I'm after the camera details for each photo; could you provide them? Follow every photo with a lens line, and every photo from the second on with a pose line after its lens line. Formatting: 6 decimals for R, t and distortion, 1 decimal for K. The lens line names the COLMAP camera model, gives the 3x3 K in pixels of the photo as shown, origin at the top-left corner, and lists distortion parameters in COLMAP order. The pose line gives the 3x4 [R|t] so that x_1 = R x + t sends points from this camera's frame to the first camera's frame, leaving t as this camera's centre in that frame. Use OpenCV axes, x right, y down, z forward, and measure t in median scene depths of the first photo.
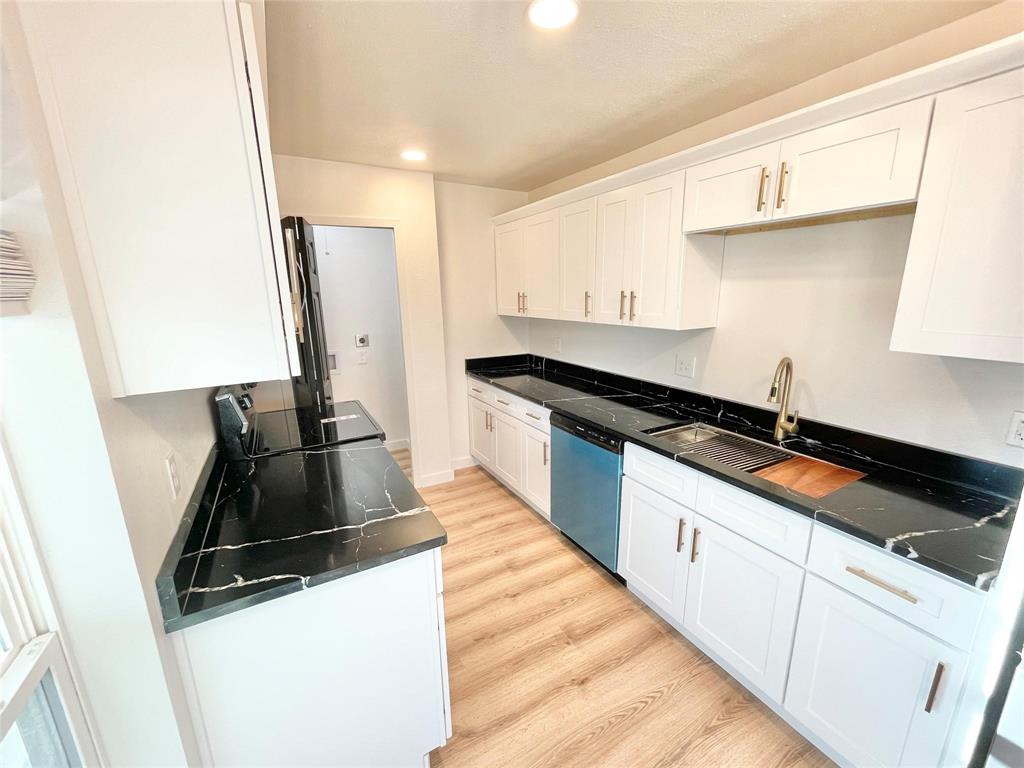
lens RADIAL K [[412.3, 0, 508.5], [0, 412.3, 387.1], [0, 0, 1]] dist [-0.001206, 0.000595]
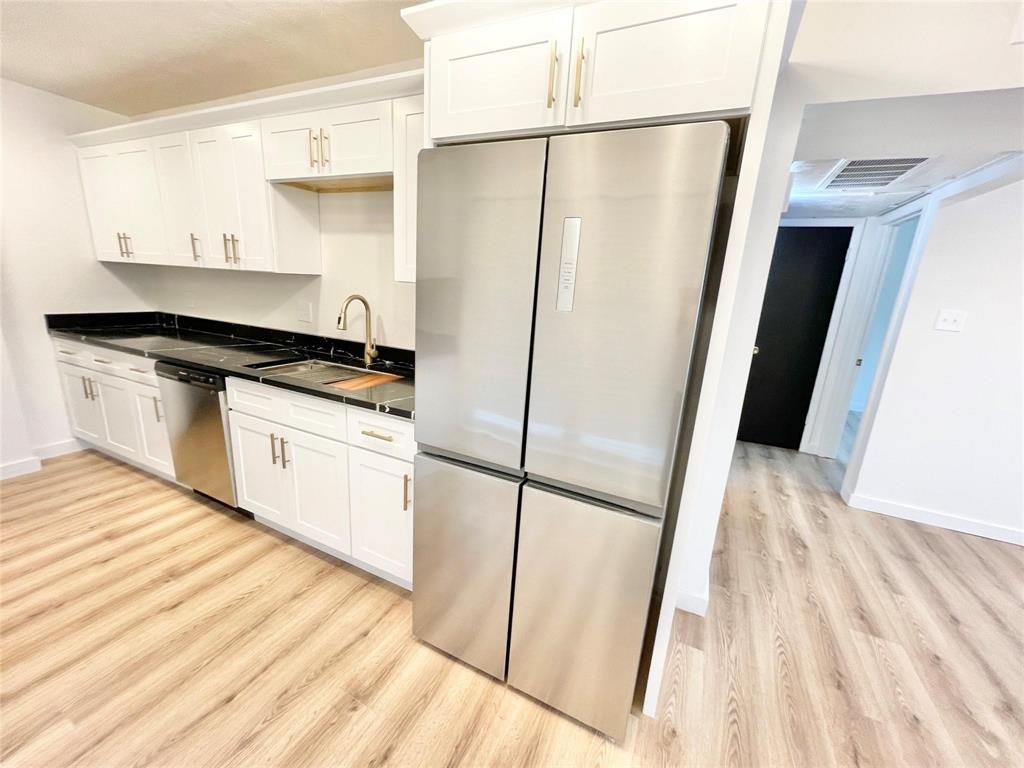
lens RADIAL K [[412.3, 0, 510.4], [0, 412.3, 387.7], [0, 0, 1]] dist [-0.001206, 0.000595]
pose [[0.810540, -0.087200, 0.579156, 0.233038], [0.064047, 0.996121, 0.060344, 0.126938], [-0.582171, -0.011818, 0.812981, -0.229513]]
